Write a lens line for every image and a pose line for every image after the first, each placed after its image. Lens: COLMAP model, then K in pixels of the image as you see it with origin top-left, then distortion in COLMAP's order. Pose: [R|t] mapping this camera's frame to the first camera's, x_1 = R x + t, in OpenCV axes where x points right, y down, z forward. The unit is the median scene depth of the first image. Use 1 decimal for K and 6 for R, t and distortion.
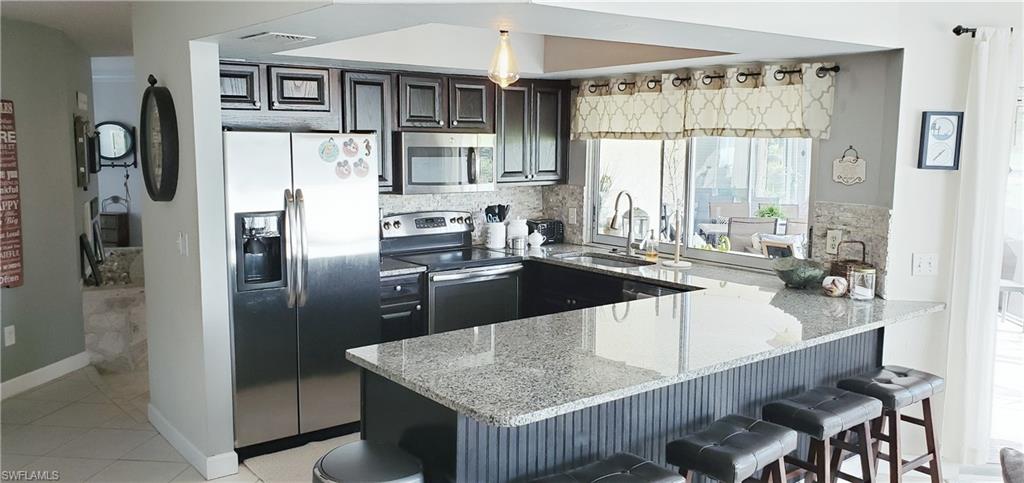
lens RADIAL K [[818.2, 0, 512.0], [0, 818.2, 241.5], [0, 0, 1]] dist [-0.000228, -0.001578]
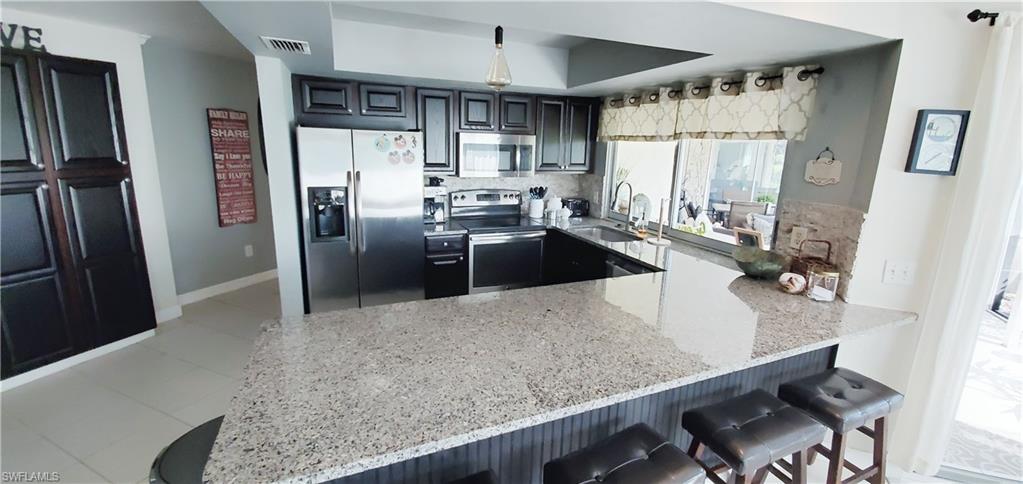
lens RADIAL K [[412.5, 0, 510.9], [0, 412.5, 235.4], [0, 0, 1]] dist [0.000432, -0.006499]
pose [[0.962652, 0.074876, -0.260183, 0.163218], [-0.052106, 0.994269, 0.093346, -0.032265], [0.265681, -0.076302, 0.961037, 0.363765]]
